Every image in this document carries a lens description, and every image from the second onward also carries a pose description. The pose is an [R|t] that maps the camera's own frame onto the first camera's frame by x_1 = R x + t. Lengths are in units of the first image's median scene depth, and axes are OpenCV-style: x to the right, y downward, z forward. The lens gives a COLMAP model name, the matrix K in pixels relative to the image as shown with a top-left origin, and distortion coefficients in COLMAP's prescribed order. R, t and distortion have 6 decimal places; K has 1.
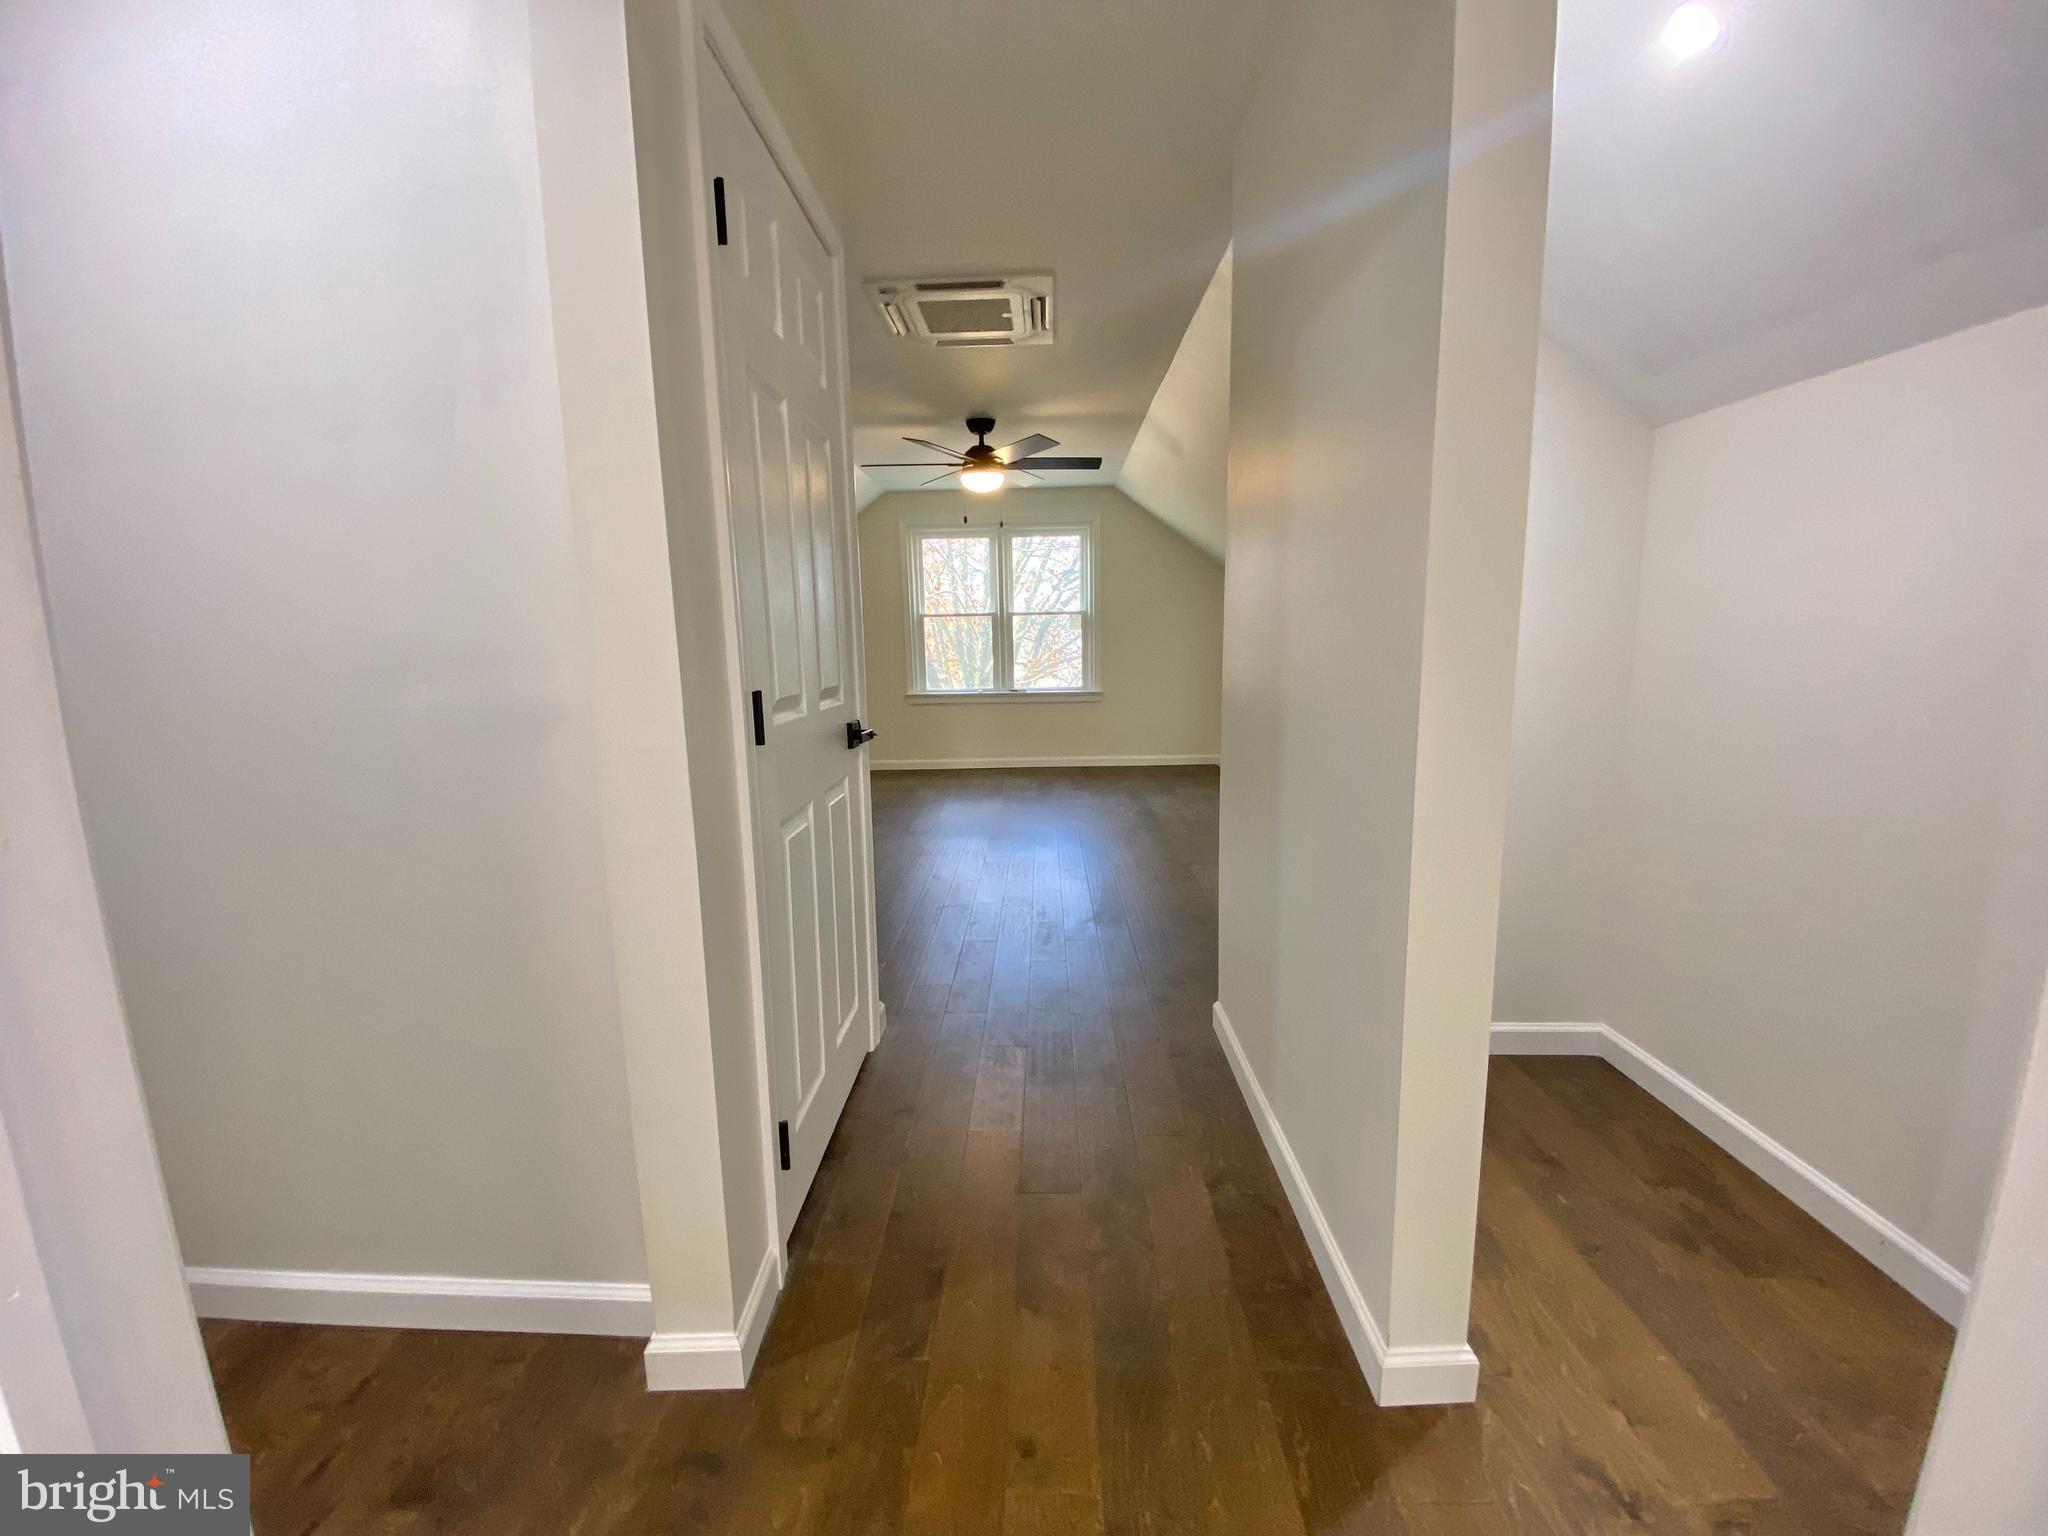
lens RADIAL K [[824.2, 0, 1034.1], [0, 824.2, 777.8], [0, 0, 1]] dist [0.000059, -0.010313]
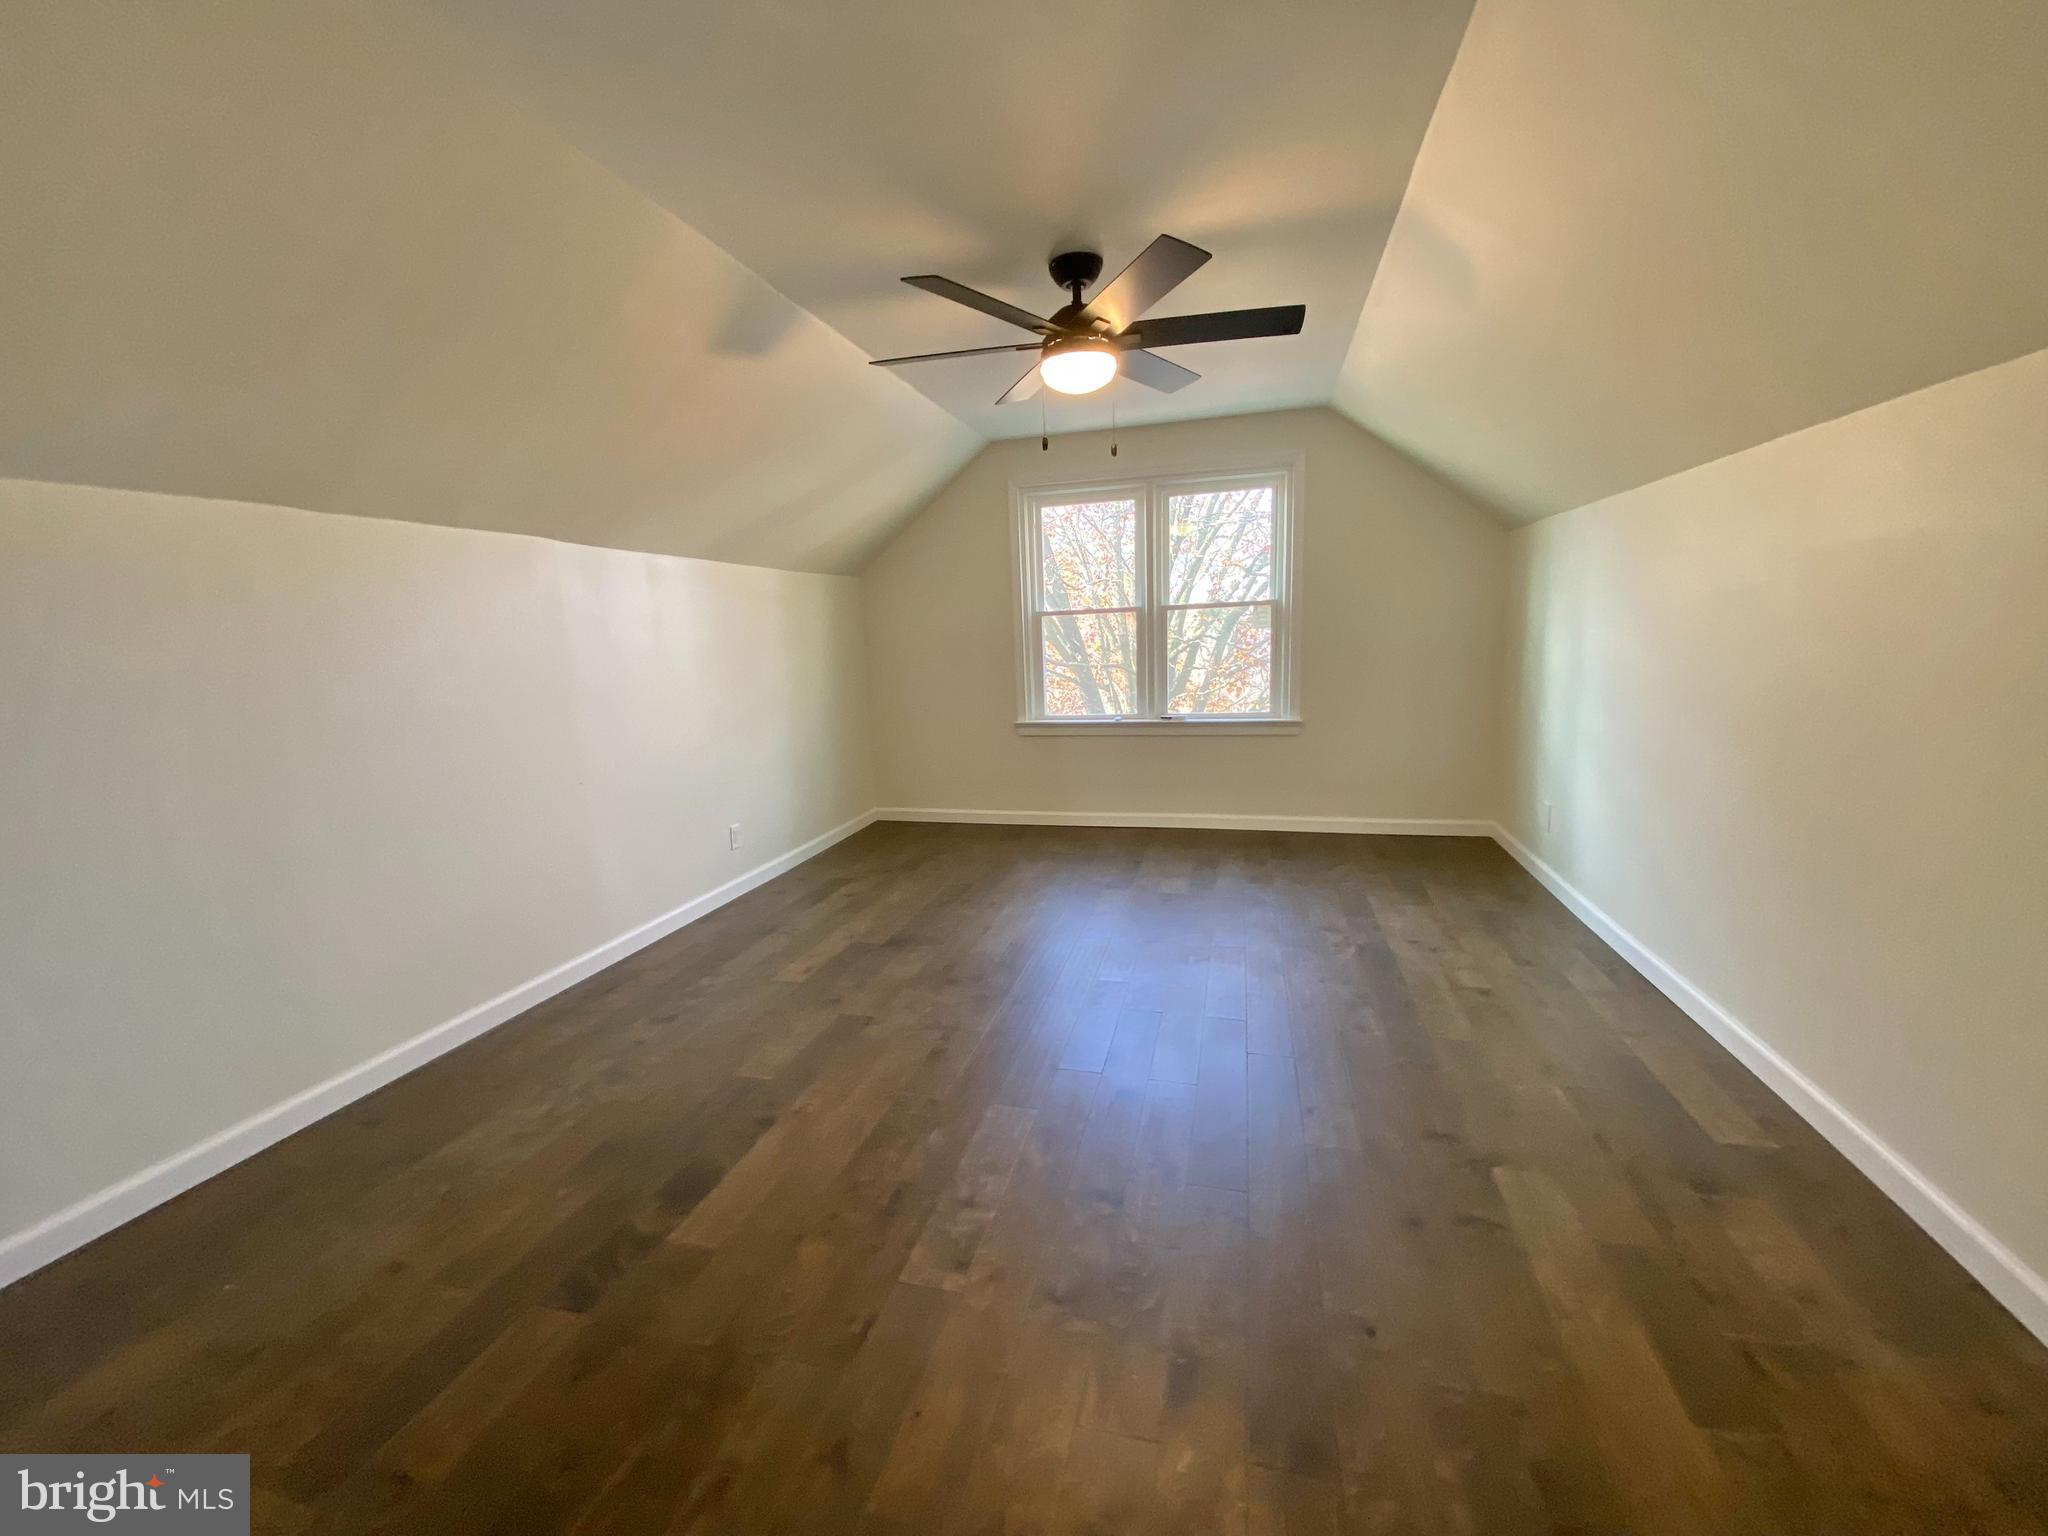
lens RADIAL K [[824.2, 0, 1009.1], [0, 824.2, 774.3], [0, 0, 1]] dist [0.000059, -0.010313]
pose [[0.965157, 0.021021, -0.260827, 0.065232], [-0.020371, 0.999779, 0.005194, -0.135691], [0.260878, 0.000301, 0.965372, 0.674493]]
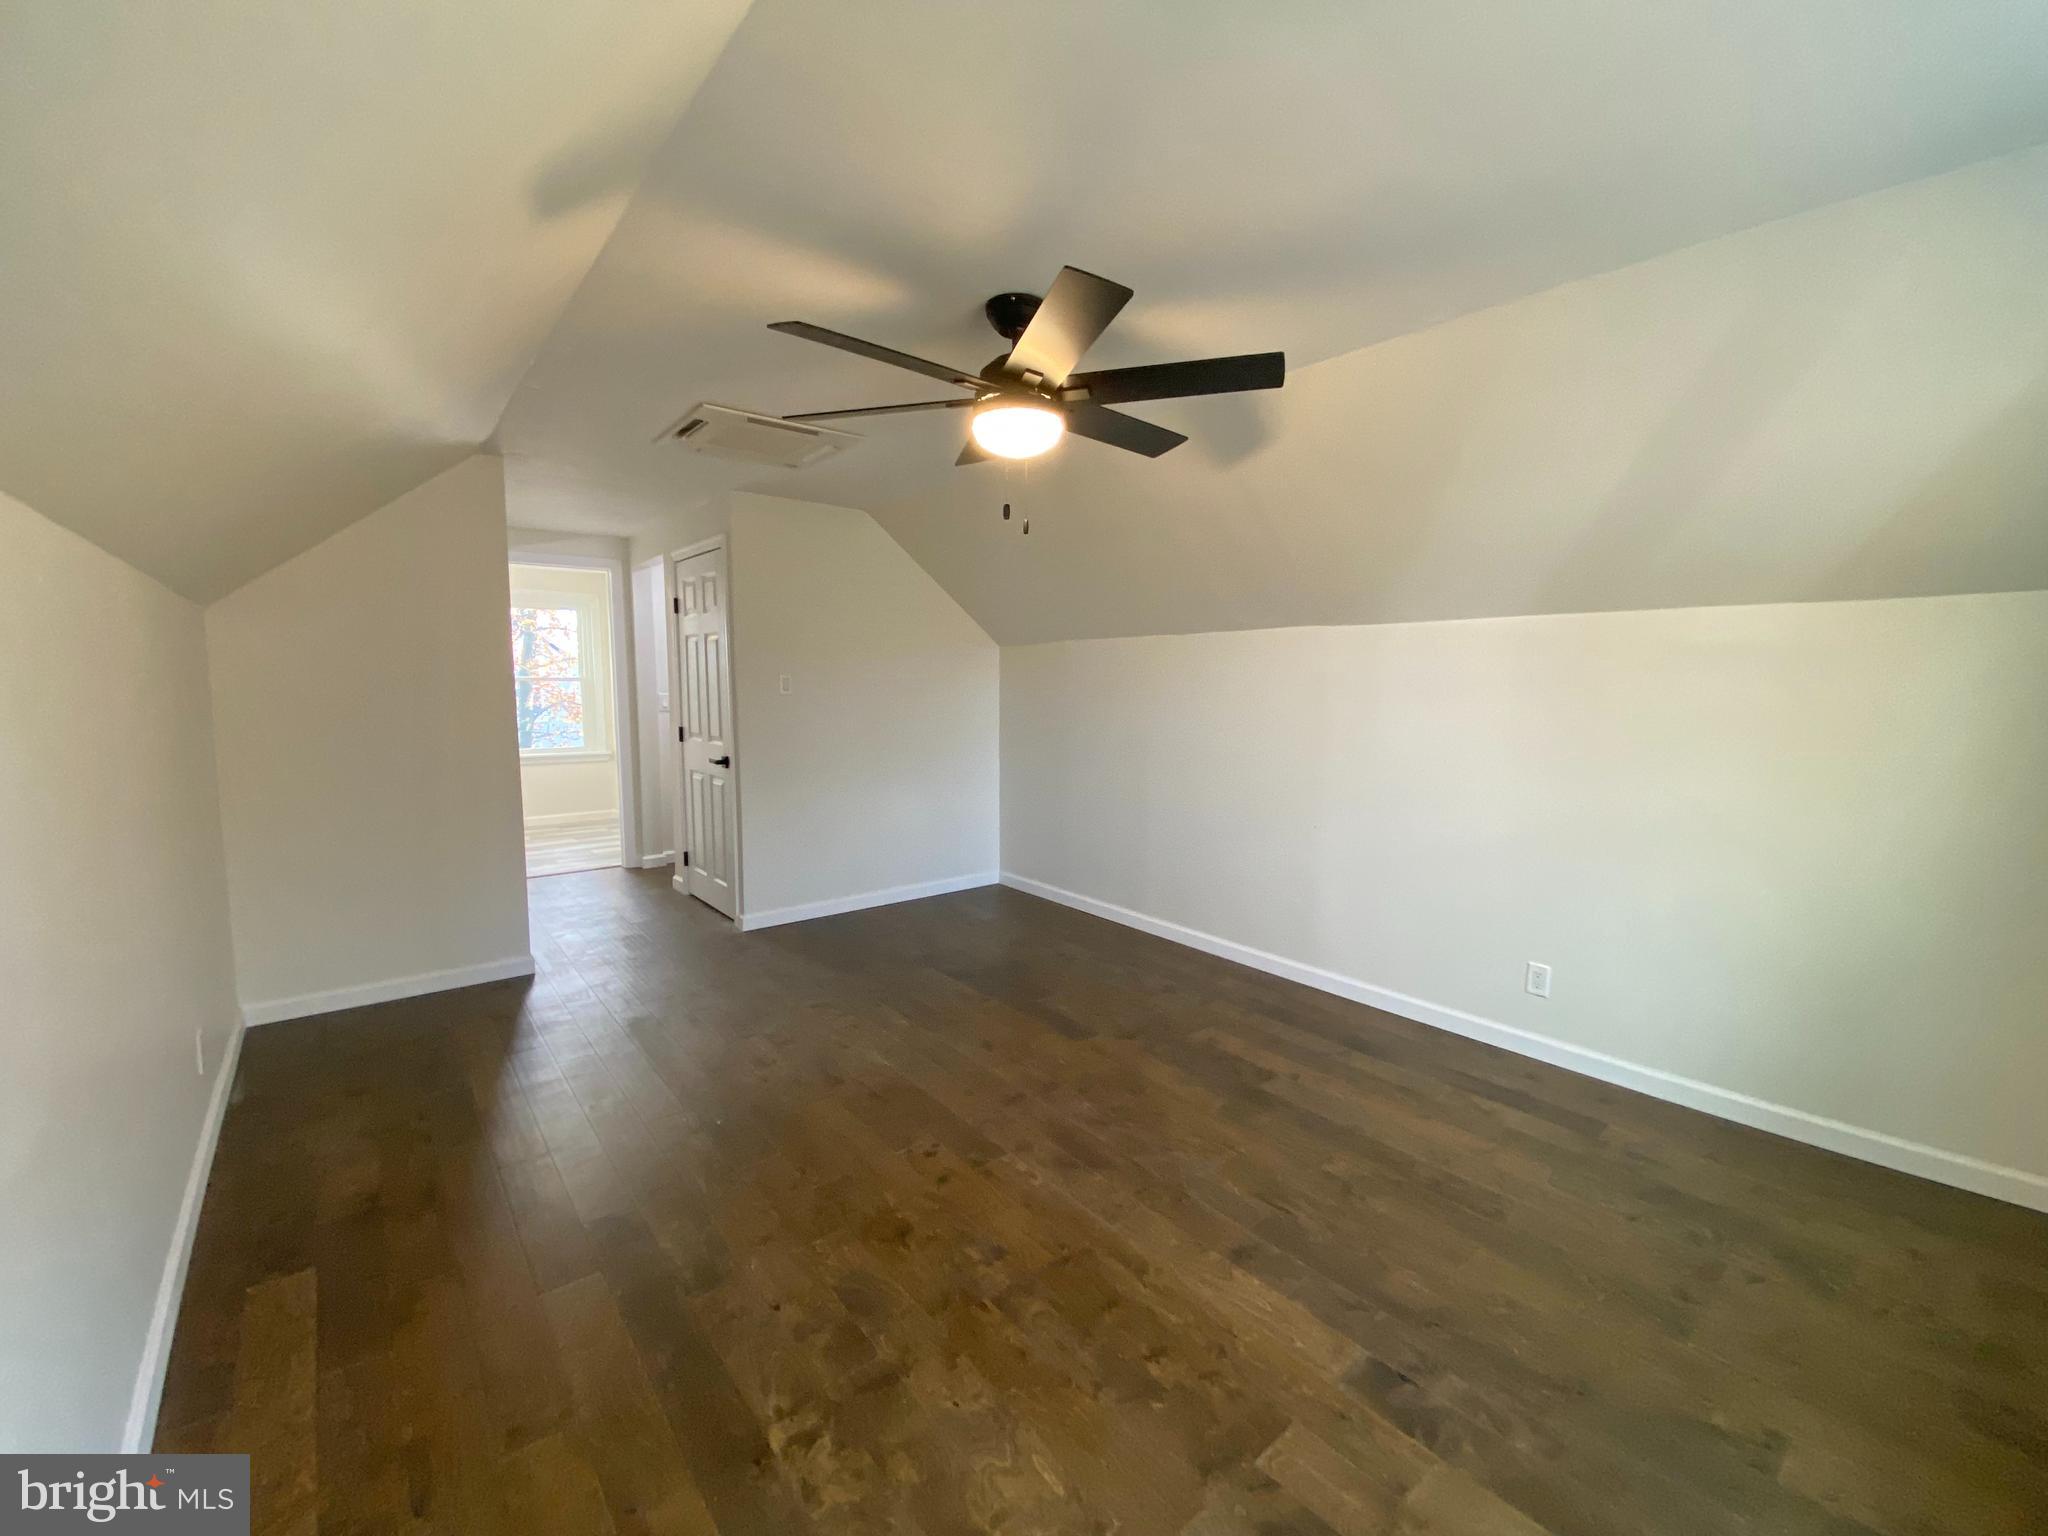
lens RADIAL K [[824.2, 0, 1007.6], [0, 824.2, 767.9], [0, 0, 1]] dist [0.000059, -0.010313]
pose [[-0.787697, 0.073587, -0.611652, 0.362049], [-0.098224, 0.965139, 0.242610, -0.429711], [0.608182, 0.251182, -0.753009, 2.102270]]
